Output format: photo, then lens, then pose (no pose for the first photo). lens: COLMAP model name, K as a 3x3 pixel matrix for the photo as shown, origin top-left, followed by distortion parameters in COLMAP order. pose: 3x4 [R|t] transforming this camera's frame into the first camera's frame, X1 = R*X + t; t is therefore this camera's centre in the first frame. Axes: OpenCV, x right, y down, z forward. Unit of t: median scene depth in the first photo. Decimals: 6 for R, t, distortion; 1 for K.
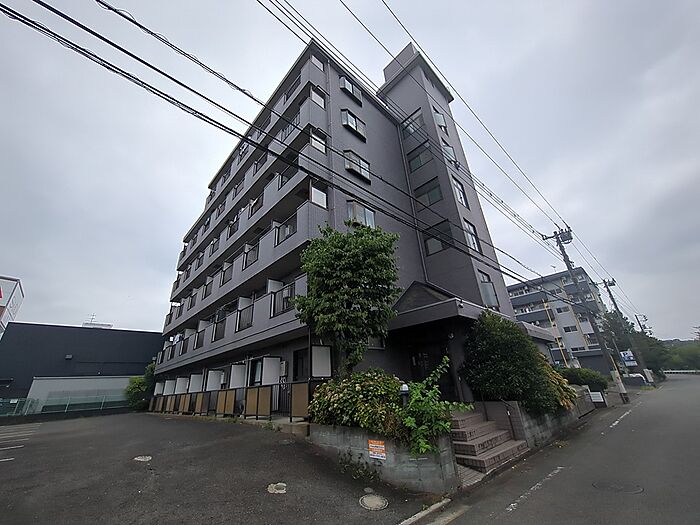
lens RADIAL K [[275.0, 0, 350.0], [0, 275.0, 262.5], [0, 0, 1]] dist [-0.001211, 0.000382]
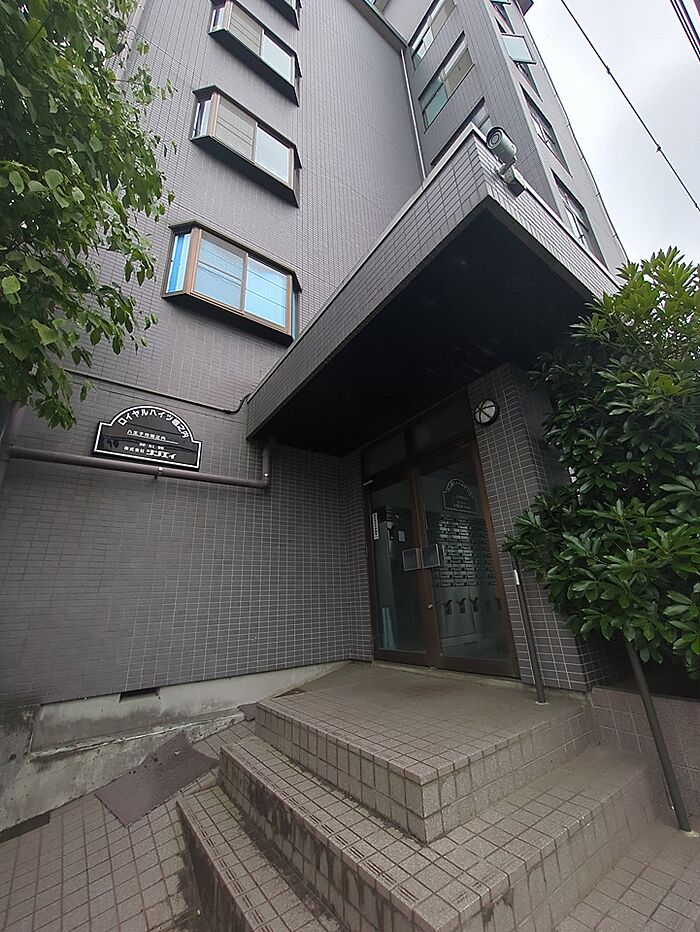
lens RADIAL K [[366.1, 0, 350.0], [0, 366.1, 466.0], [0, 0, 1]] dist [-0.001211, 0.000382]
pose [[0.990046, -0.033036, -0.136814, 0.173663], [0.043364, 0.996373, 0.073212, 0.172513], [0.133900, -0.078417, 0.987888, 0.391851]]
